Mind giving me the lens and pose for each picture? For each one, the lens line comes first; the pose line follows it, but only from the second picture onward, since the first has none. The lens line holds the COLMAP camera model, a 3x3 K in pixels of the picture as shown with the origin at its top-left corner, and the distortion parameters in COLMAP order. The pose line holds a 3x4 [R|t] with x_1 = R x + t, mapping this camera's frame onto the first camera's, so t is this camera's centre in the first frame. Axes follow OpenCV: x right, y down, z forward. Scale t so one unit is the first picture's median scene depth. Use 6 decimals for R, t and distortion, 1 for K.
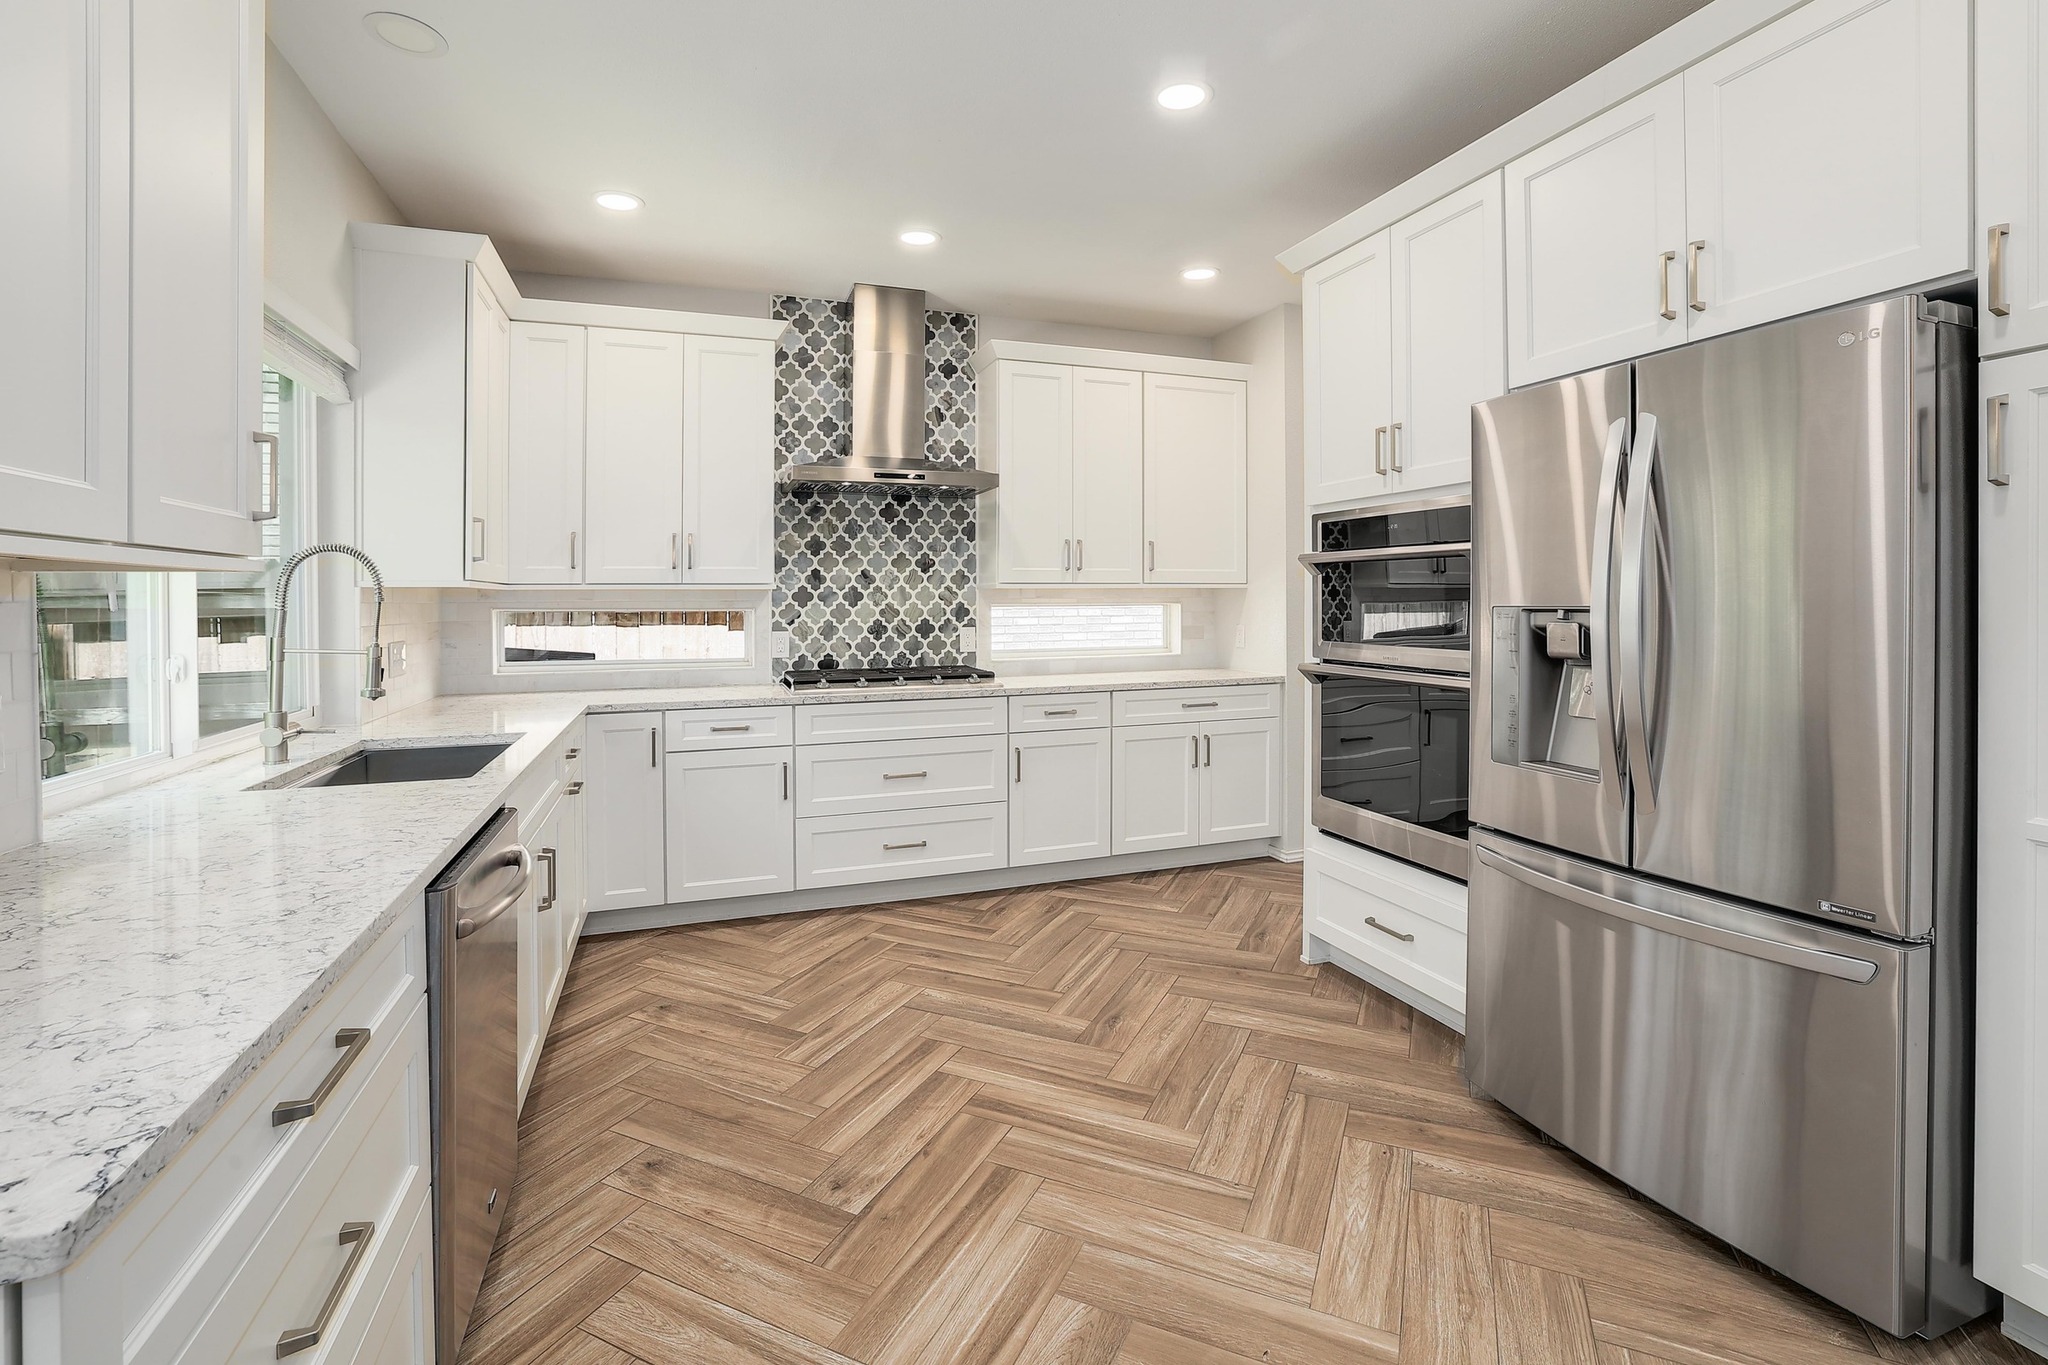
lens RADIAL K [[913.6, 0, 1018.6], [0, 913.6, 594.2], [0, 0, 1]] dist [-0.049698, 0.016776]
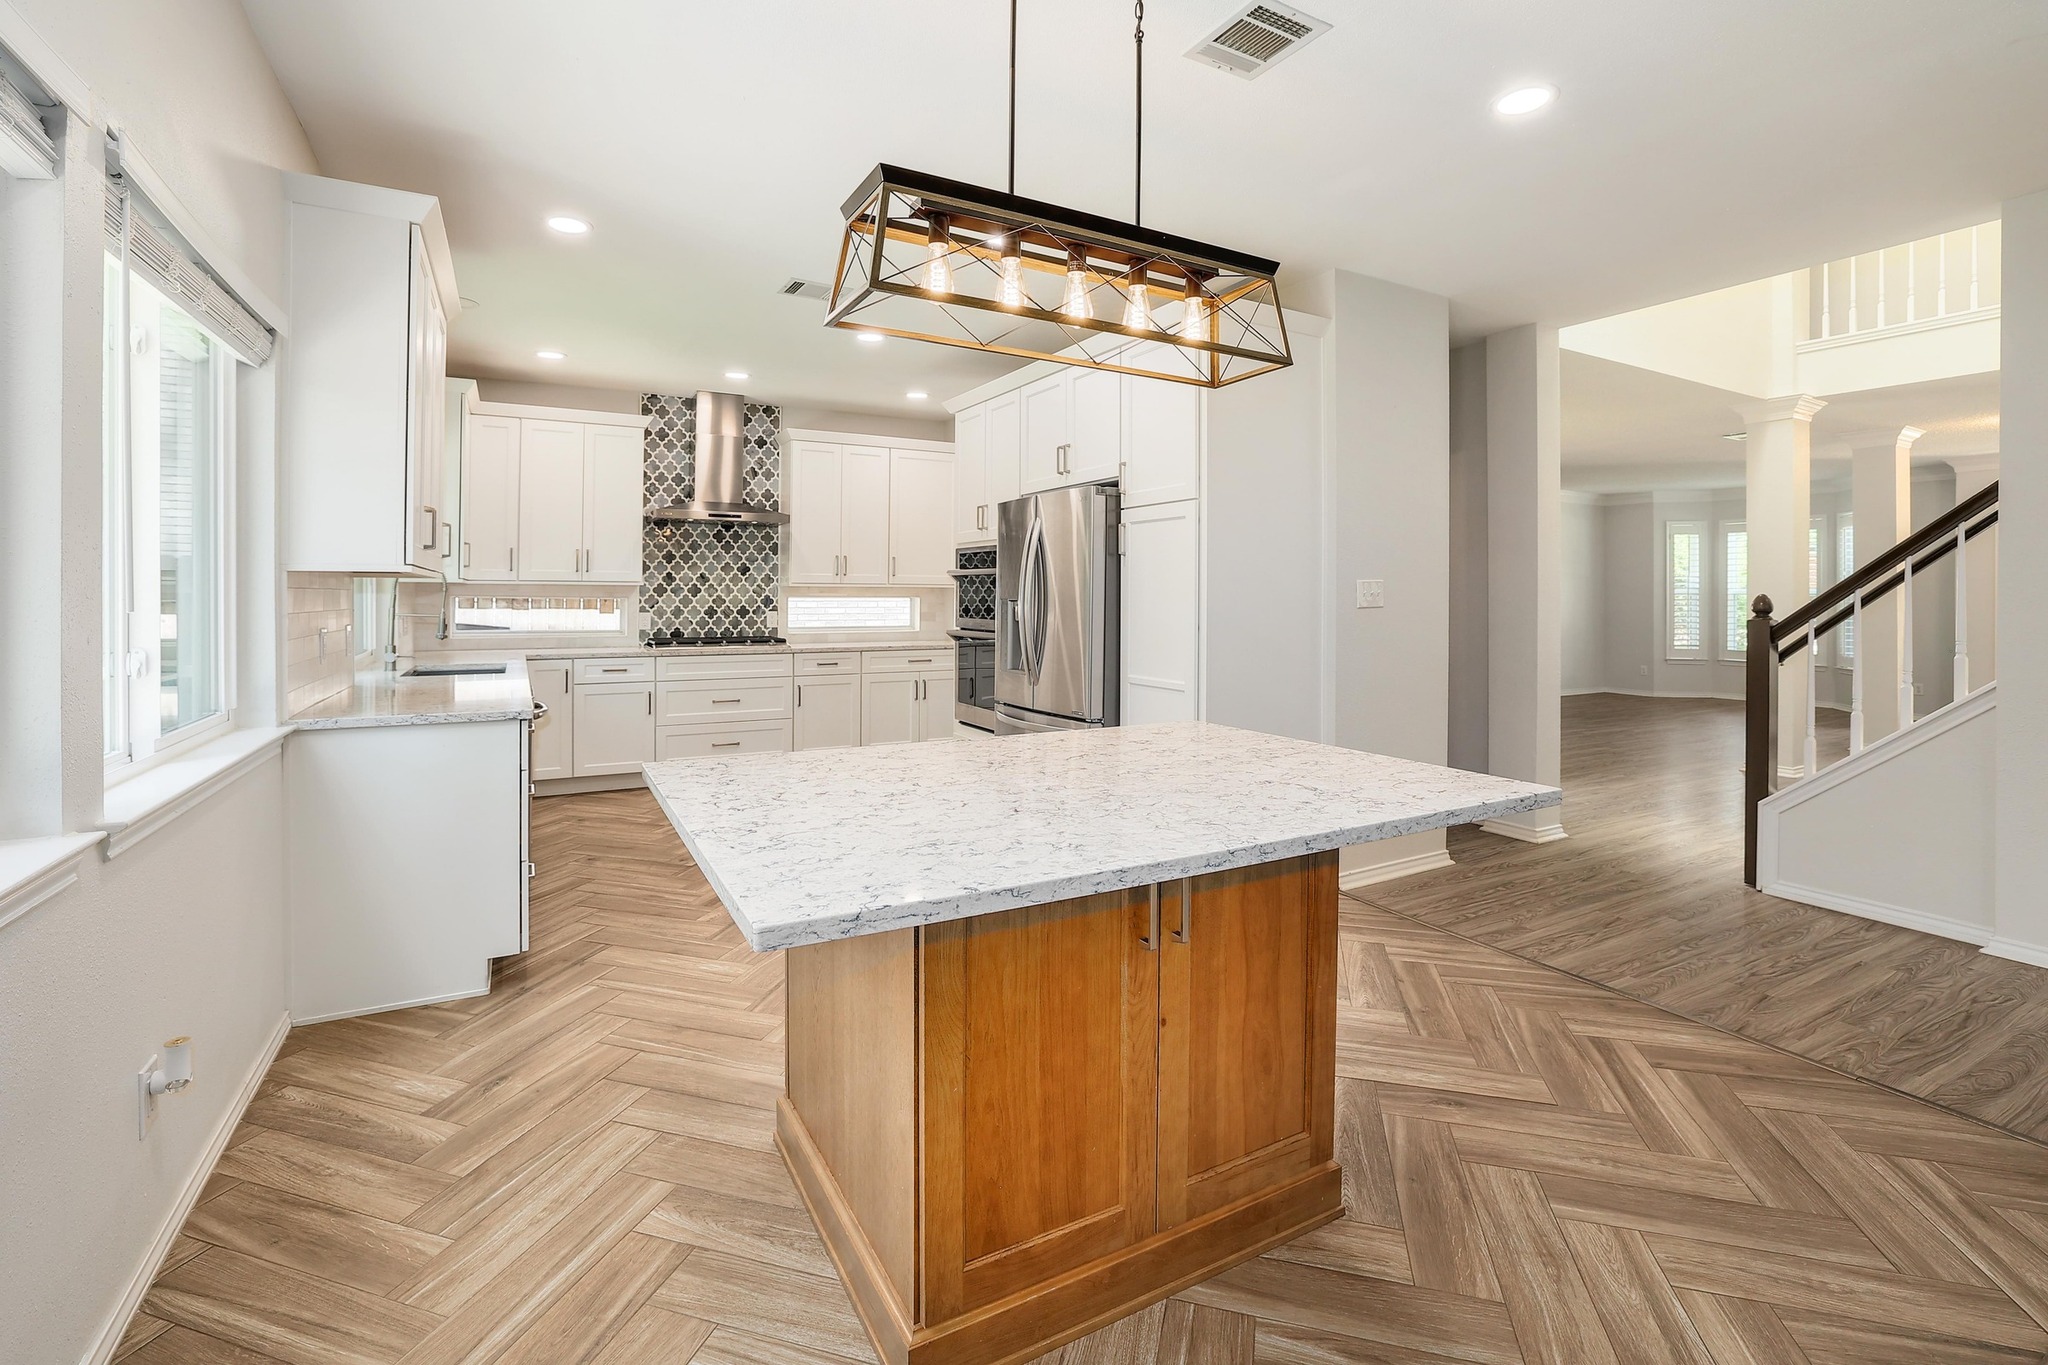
lens RADIAL K [[913.6, 0, 1018.6], [0, 913.6, 594.2], [0, 0, 1]] dist [-0.049698, 0.016776]
pose [[0.987071, 0.010647, 0.159927, 0.112700], [-0.011197, 0.999934, 0.002543, -0.001194], [-0.159889, -0.004301, 0.987126, -0.595225]]
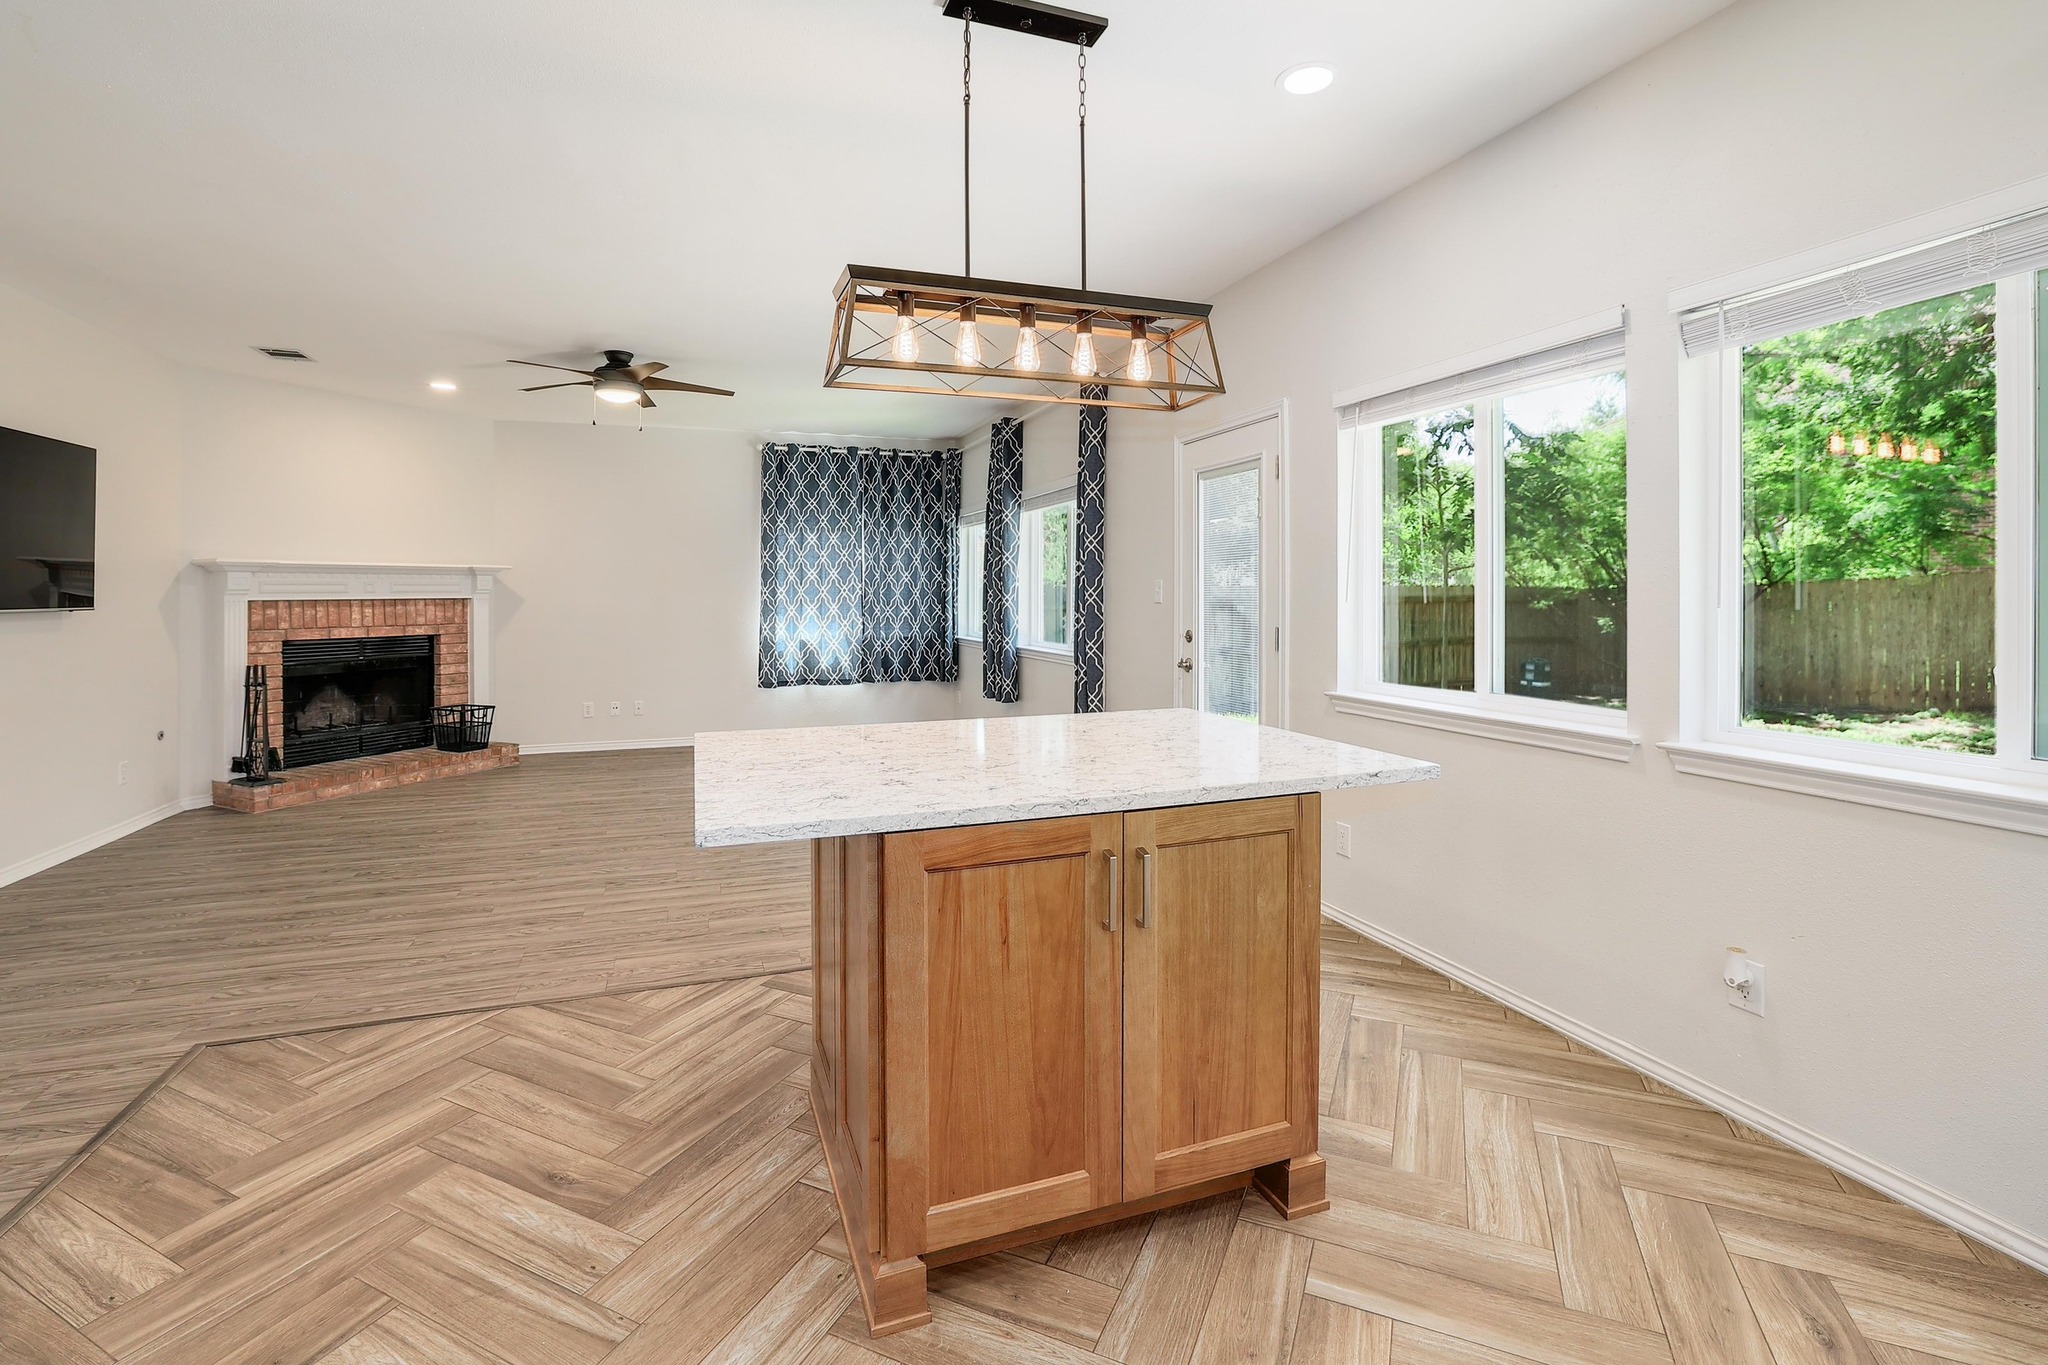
lens RADIAL K [[915.4, 0, 1024.0], [0, 915.4, 572.2], [0, 0, 1]] dist [-0.047847, 0.014649]
pose [[-0.999875, 0.013890, -0.007563, 0.208730], [0.014104, 0.999476, -0.029134, -0.000075], [0.007154, -0.029237, -0.999547, 0.347334]]
